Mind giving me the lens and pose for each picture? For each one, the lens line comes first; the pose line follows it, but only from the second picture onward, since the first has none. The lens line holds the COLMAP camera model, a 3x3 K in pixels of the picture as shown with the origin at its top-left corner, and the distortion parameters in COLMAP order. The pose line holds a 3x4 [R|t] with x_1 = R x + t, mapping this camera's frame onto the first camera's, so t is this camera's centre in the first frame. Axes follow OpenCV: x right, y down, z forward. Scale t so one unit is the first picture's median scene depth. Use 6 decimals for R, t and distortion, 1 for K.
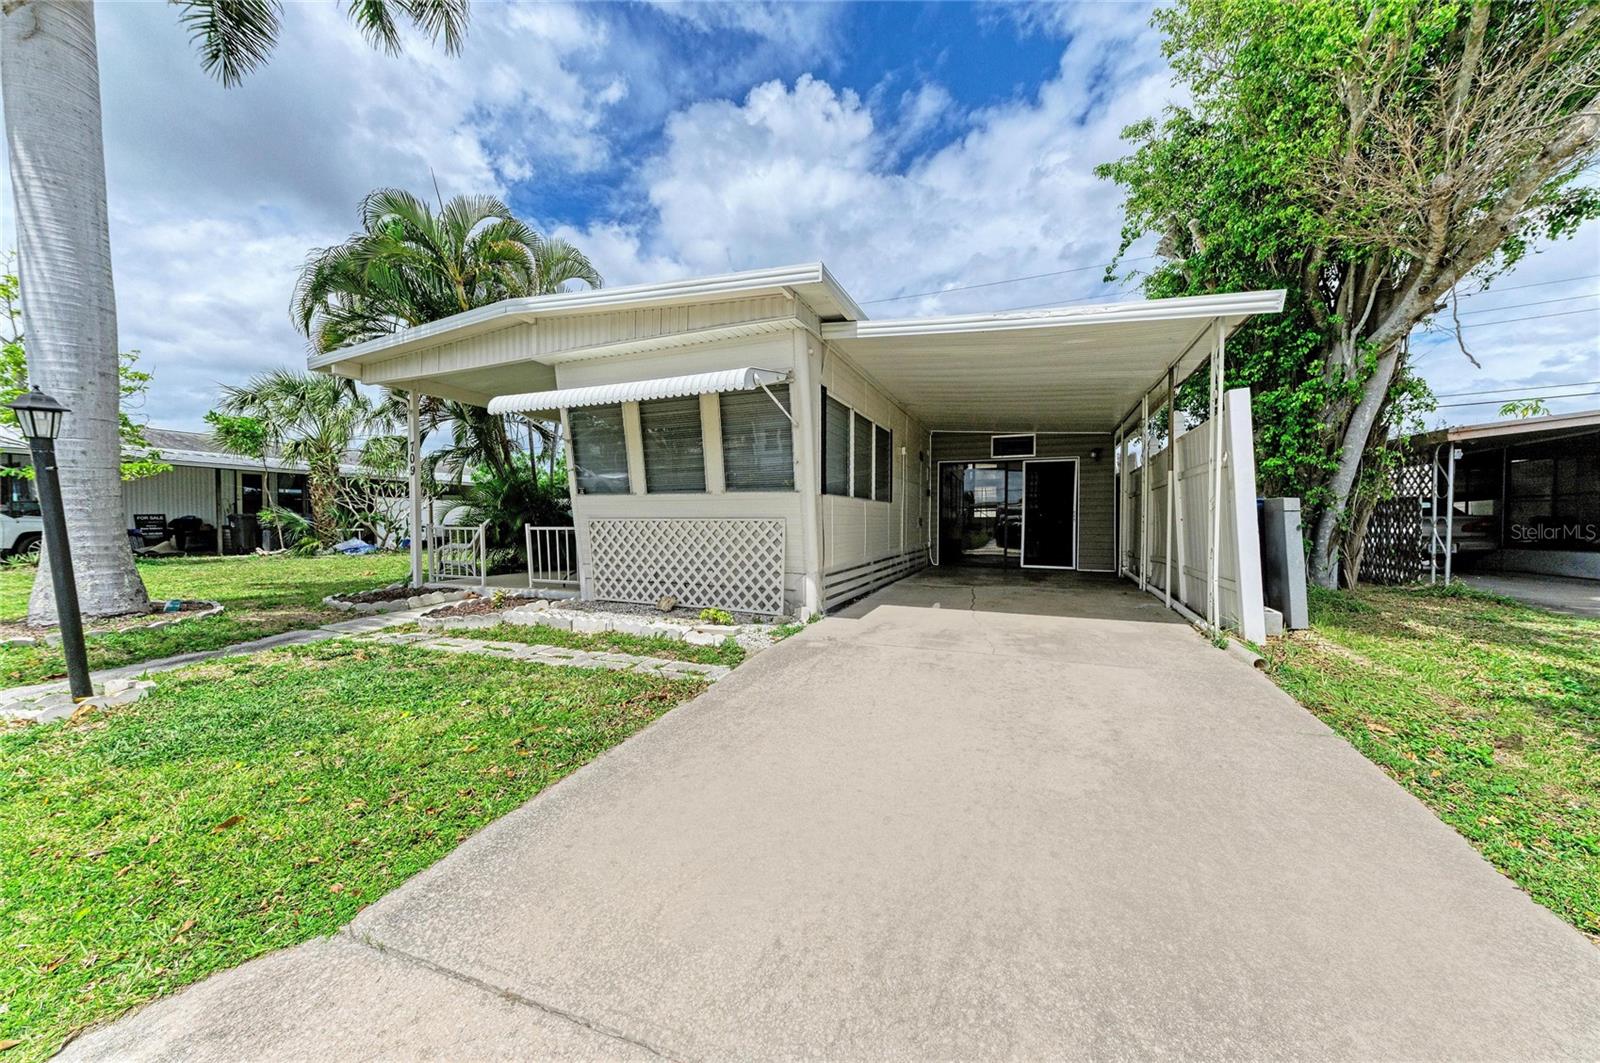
lens RADIAL K [[548.5, 0, 800.0], [0, 548.5, 531.5], [0, 0, 1]] dist [0.000705, 0.000087]
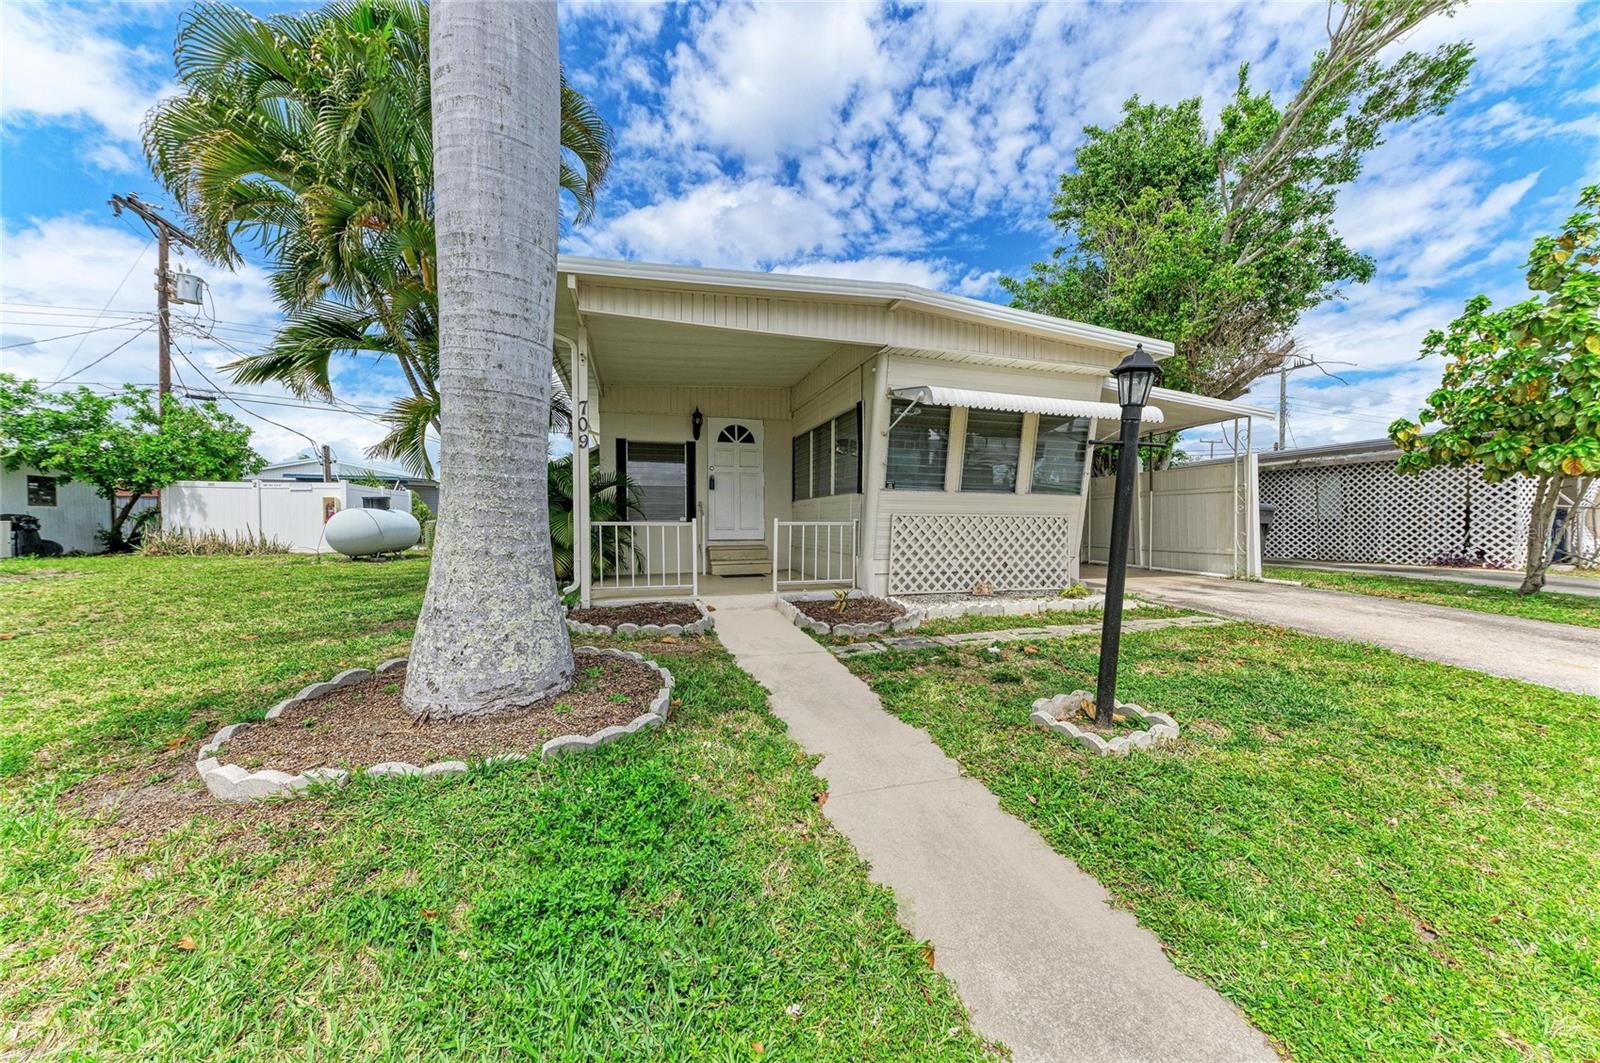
lens RADIAL K [[547.6, 0, 800.0], [0, 547.6, 531.5], [0, 0, 1]] dist [0.000299, 0.000008]
pose [[0.763926, -0.005262, 0.645283, -1.157063], [0.008774, 0.999959, -0.002233, 0.009552], [-0.645245, 0.007368, 0.763941, 0.344077]]
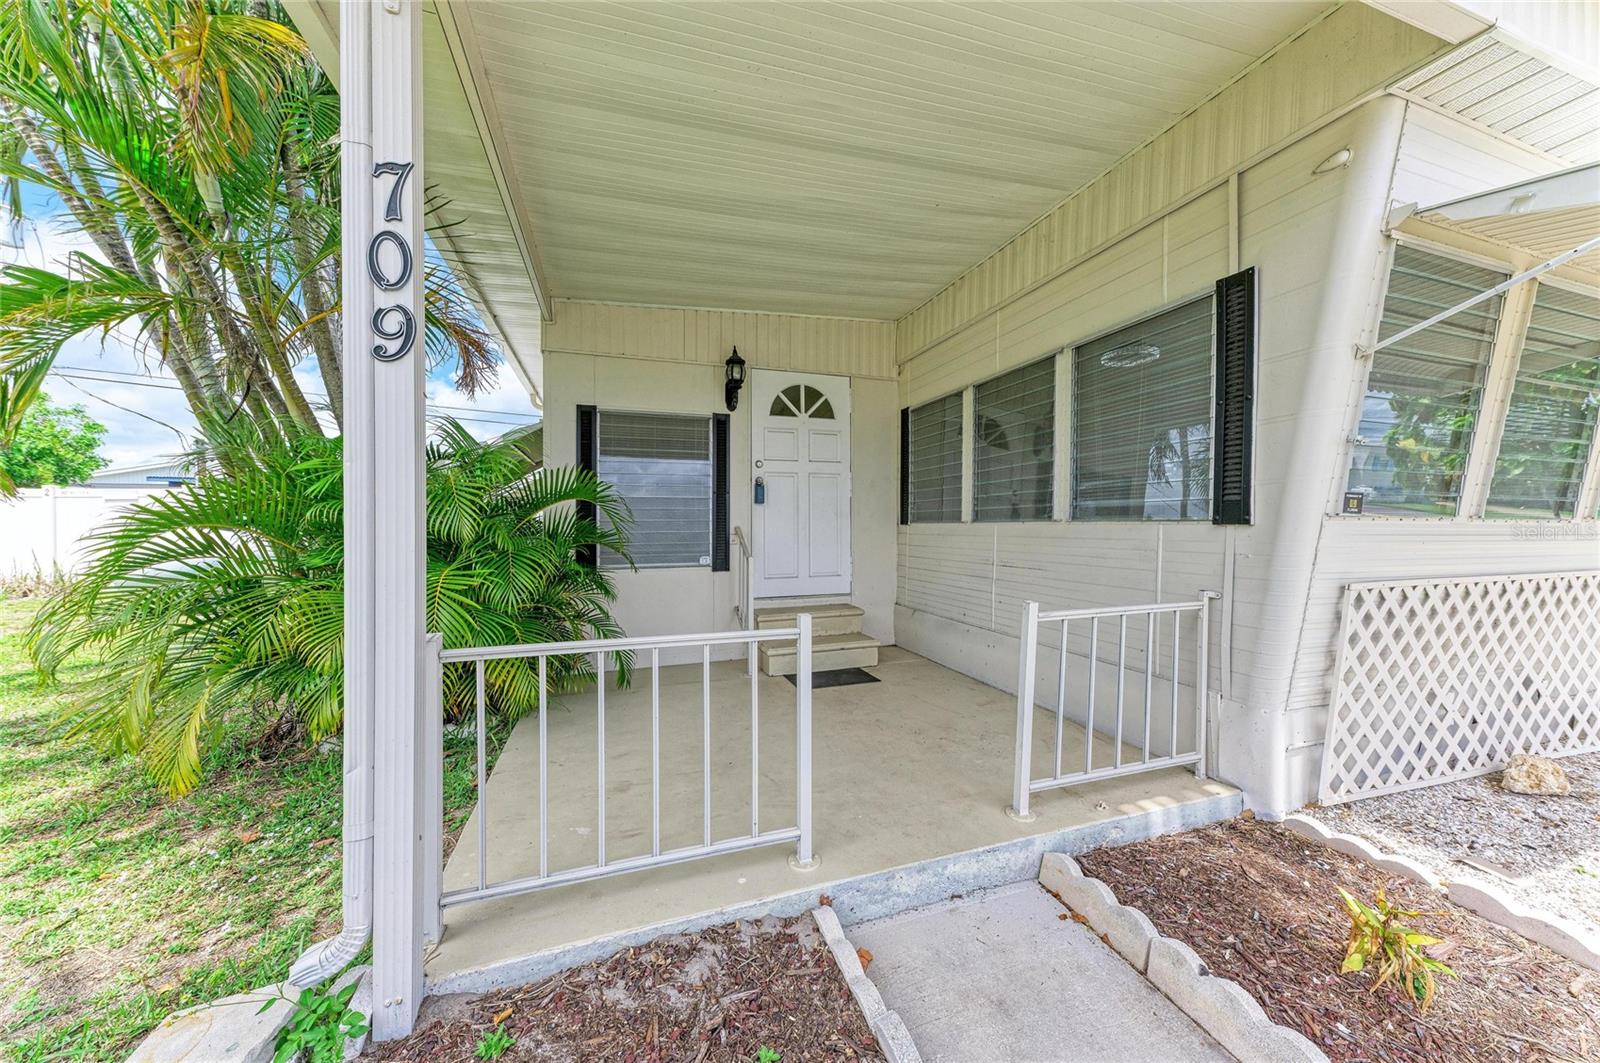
lens RADIAL K [[547.6, 0, 800.0], [0, 547.6, 531.5], [0, 0, 1]] dist [0.000299, 0.000008]
pose [[0.747208, -0.004490, 0.664576, -0.883736], [0.012986, 0.999885, -0.007846, -0.058297], [-0.664464, 0.014492, 0.747180, 0.959394]]
